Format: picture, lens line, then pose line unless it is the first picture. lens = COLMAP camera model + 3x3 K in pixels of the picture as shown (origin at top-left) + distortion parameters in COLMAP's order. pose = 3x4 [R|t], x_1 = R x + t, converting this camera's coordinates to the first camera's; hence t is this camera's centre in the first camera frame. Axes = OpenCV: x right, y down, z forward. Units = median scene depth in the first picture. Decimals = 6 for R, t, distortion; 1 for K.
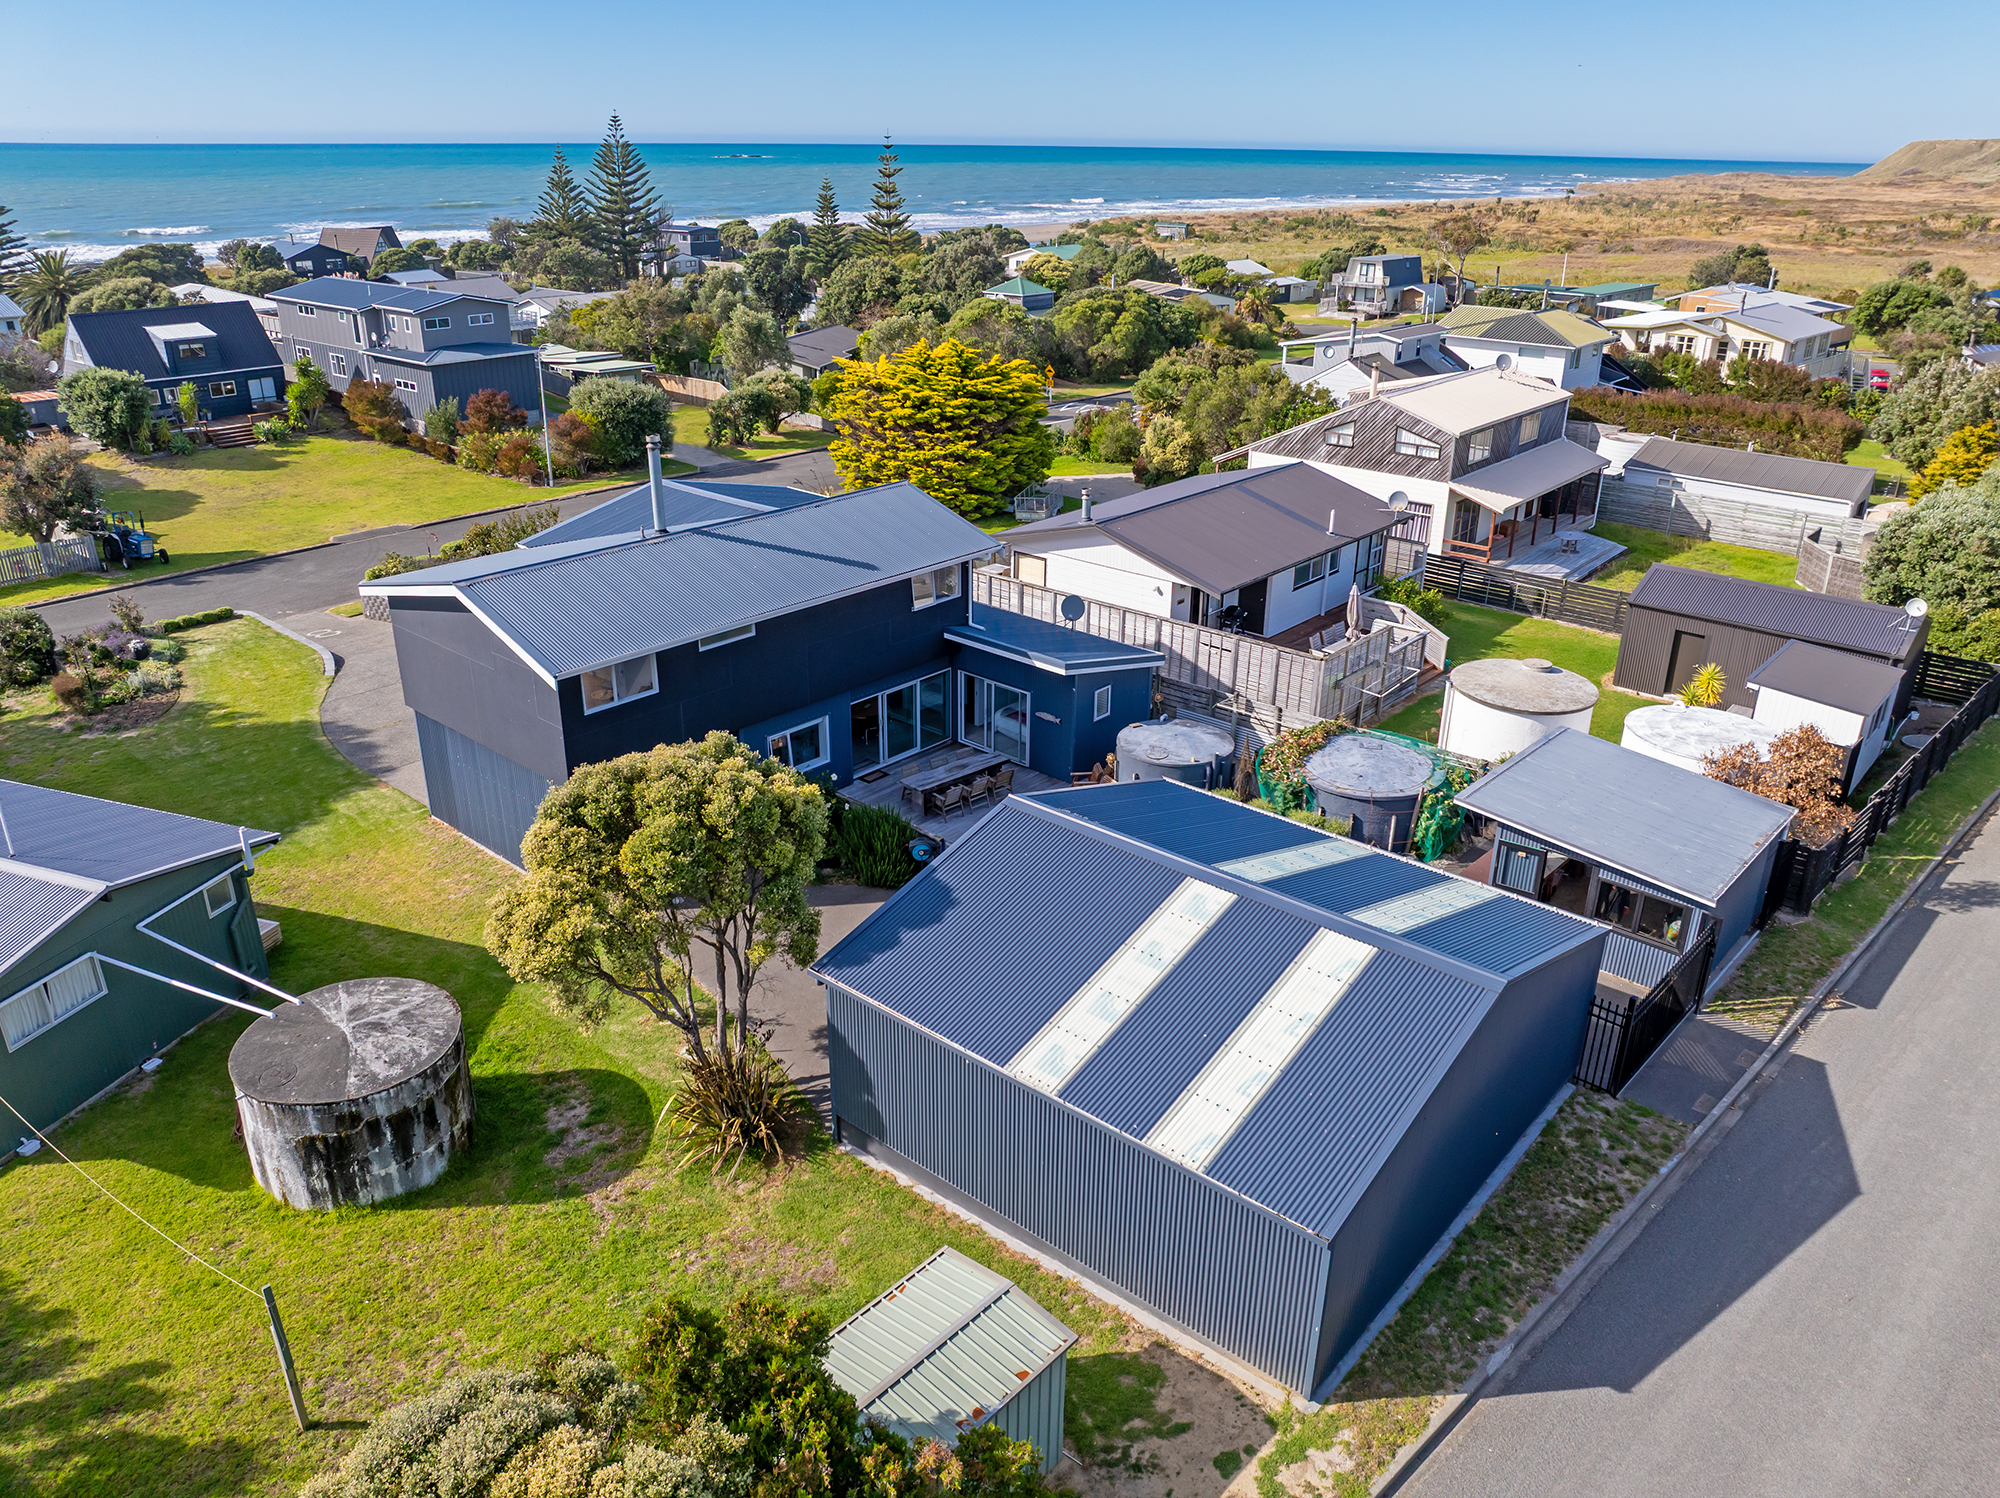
lens RADIAL K [[1386.2, 0, 1000.0], [0, 1386.2, 749.0], [0, 0, 1]] dist [-0.024358, 0.000018]
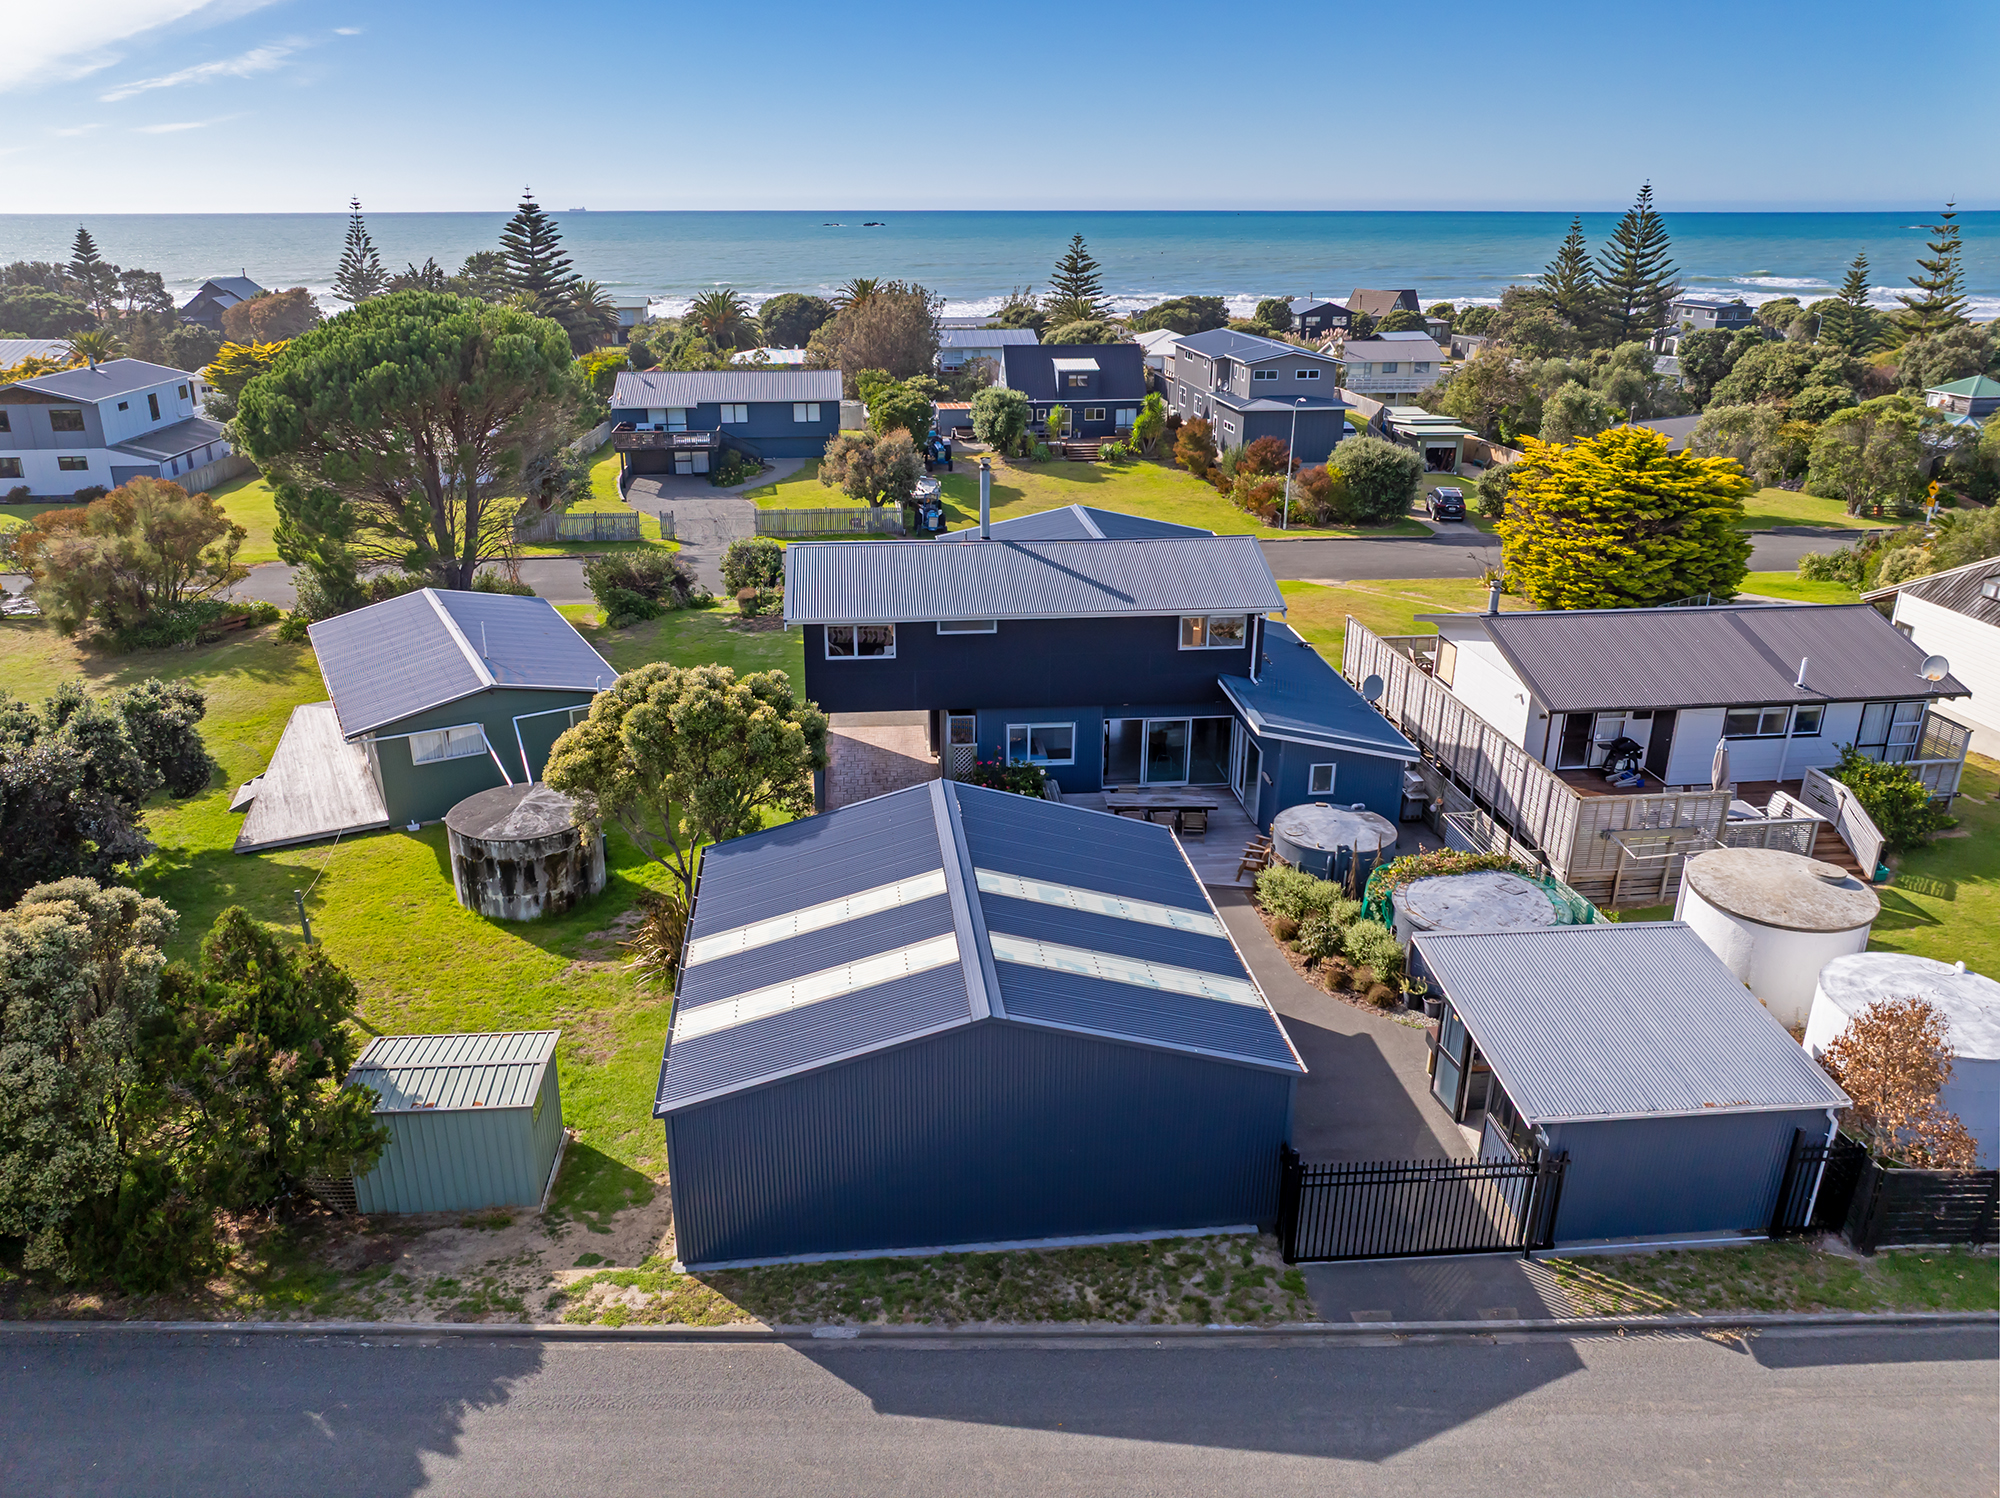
lens RADIAL K [[1397.3, 0, 1000.0], [0, 1397.3, 749.0], [0, 0, 1]] dist [-0.002813, 0.001582]
pose [[0.738744, 0.237704, -0.630678, 0.290606], [-0.267622, 0.962267, 0.049202, -0.022762], [0.618576, 0.132436, 0.774483, 0.048269]]
